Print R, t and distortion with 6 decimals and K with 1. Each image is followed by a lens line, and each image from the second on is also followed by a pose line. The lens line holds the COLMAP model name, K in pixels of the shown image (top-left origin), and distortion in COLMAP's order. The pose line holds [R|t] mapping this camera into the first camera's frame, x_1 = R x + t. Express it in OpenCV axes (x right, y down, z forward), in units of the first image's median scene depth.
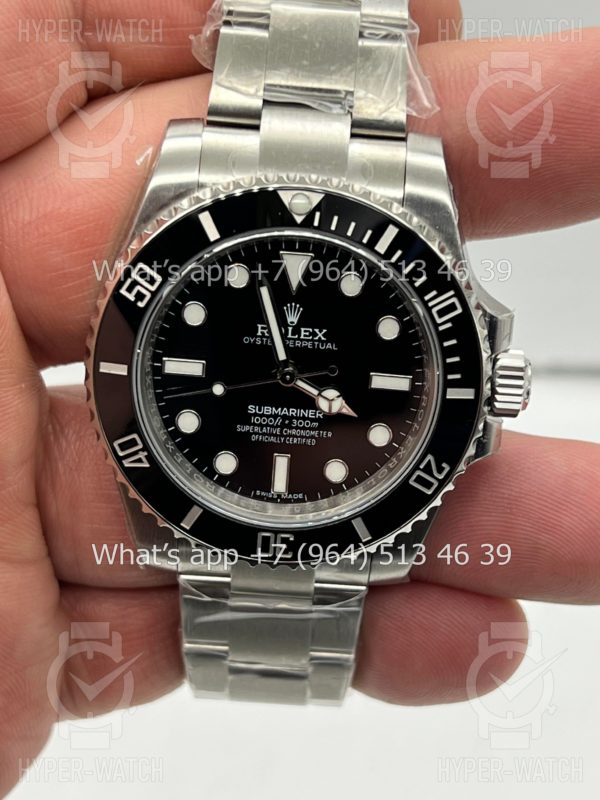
lens RADIAL K [[1881.0, 0, 303.4], [0, 1881.0, 412.2], [0, 0, 1]] dist [0.242131, 0.000000]
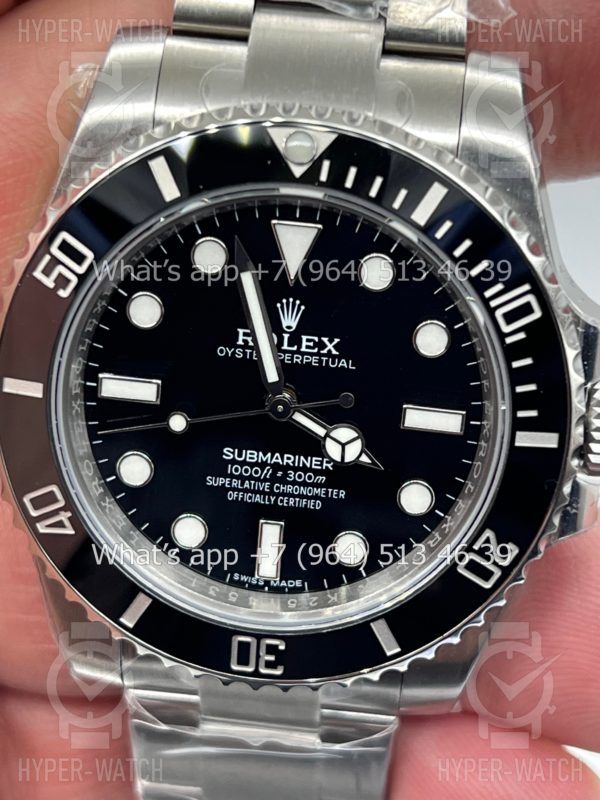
lens RADIAL K [[1881.0, 0, 302.3], [0, 1881.0, 402.5], [0, 0, 1]] dist [0.242131, 0.000000]
pose [[0.997453, 0.027758, -0.065698, 0.043776], [-0.029694, 0.999148, -0.028677, -0.001304], [0.064846, 0.030555, 0.997427, 0.325346]]
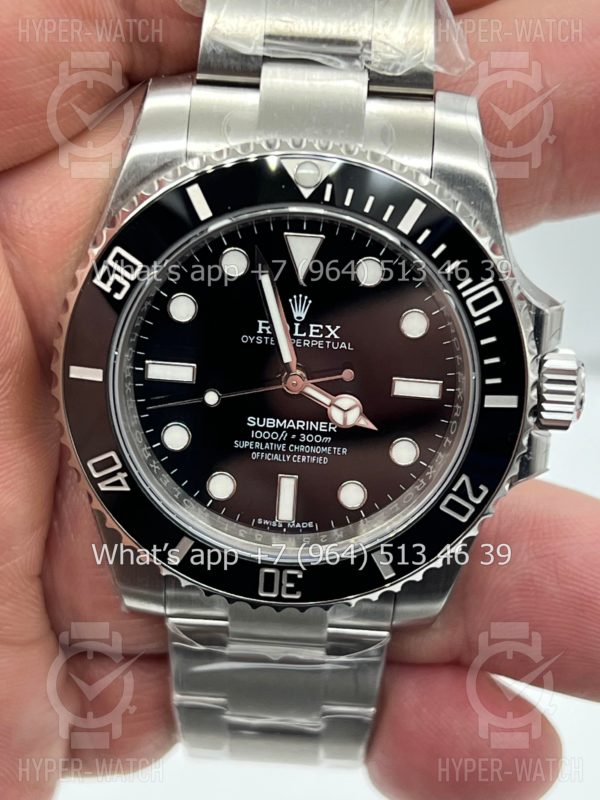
lens RADIAL K [[1881.0, 0, 296.6], [0, 1881.0, 401.0], [0, 0, 1]] dist [0.242131, 0.000000]
pose [[0.999918, -0.004783, -0.011895, 0.002654], [0.004544, 0.999789, -0.020047, 0.006247], [0.011988, 0.019992, 0.999728, 0.161360]]
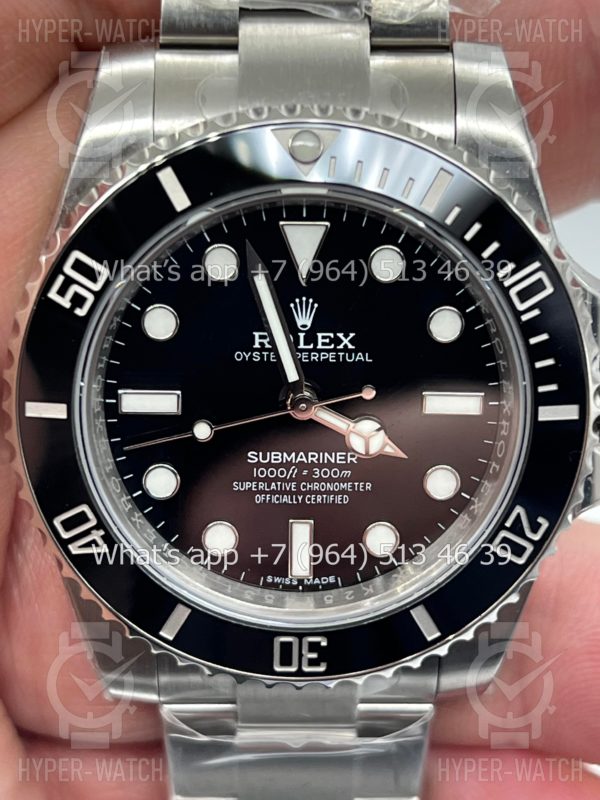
lens RADIAL K [[1881.0, 0, 296.9], [0, 1881.0, 400.0], [0, 0, 1]] dist [0.242131, 0.000000]
pose [[0.997654, -0.067100, 0.013575, -0.019544], [0.067704, 0.996428, -0.050475, 0.013431], [-0.010140, 0.051276, 0.998633, 0.317112]]
